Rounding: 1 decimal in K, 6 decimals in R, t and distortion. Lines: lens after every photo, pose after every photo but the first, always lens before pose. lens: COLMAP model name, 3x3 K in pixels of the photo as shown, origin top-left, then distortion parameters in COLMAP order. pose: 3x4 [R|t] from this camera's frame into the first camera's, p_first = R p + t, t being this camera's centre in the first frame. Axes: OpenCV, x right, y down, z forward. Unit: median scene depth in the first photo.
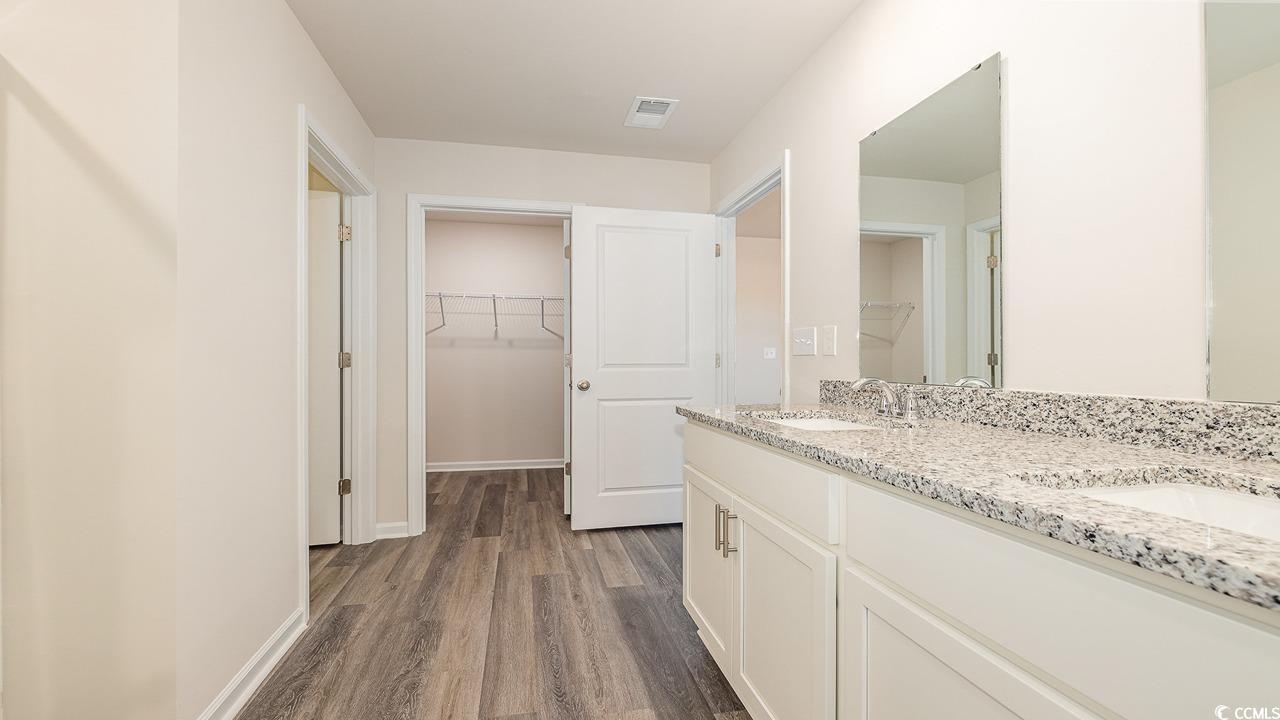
lens RADIAL K [[542.8, 0, 631.6], [0, 542.8, 361.6], [0, 0, 1]] dist [-0.001778, -0.000658]
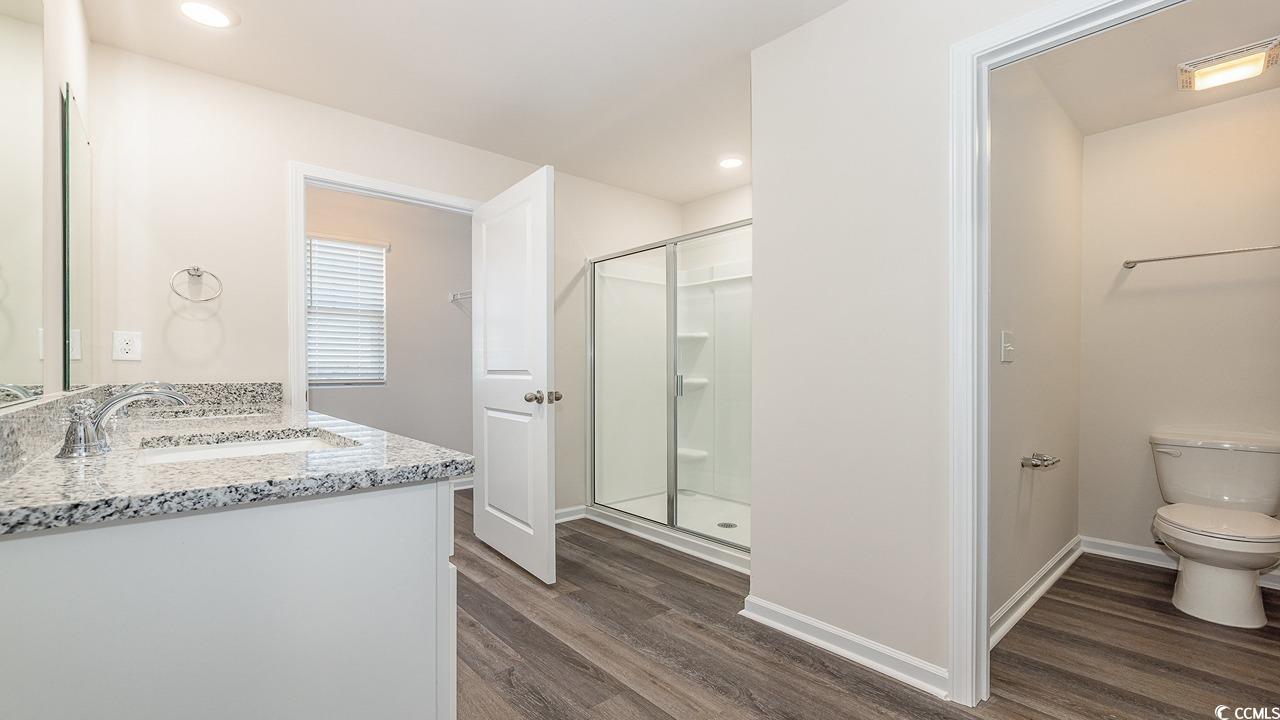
lens RADIAL K [[542.8, 0, 640.5], [0, 542.8, 367.9], [0, 0, 1]] dist [-0.001778, -0.000658]
pose [[-0.862485, 0.000933, -0.506082, 0.243100], [0.002074, 0.999996, -0.001691, 0.004768], [0.506079, -0.002508, -0.862483, 1.873405]]
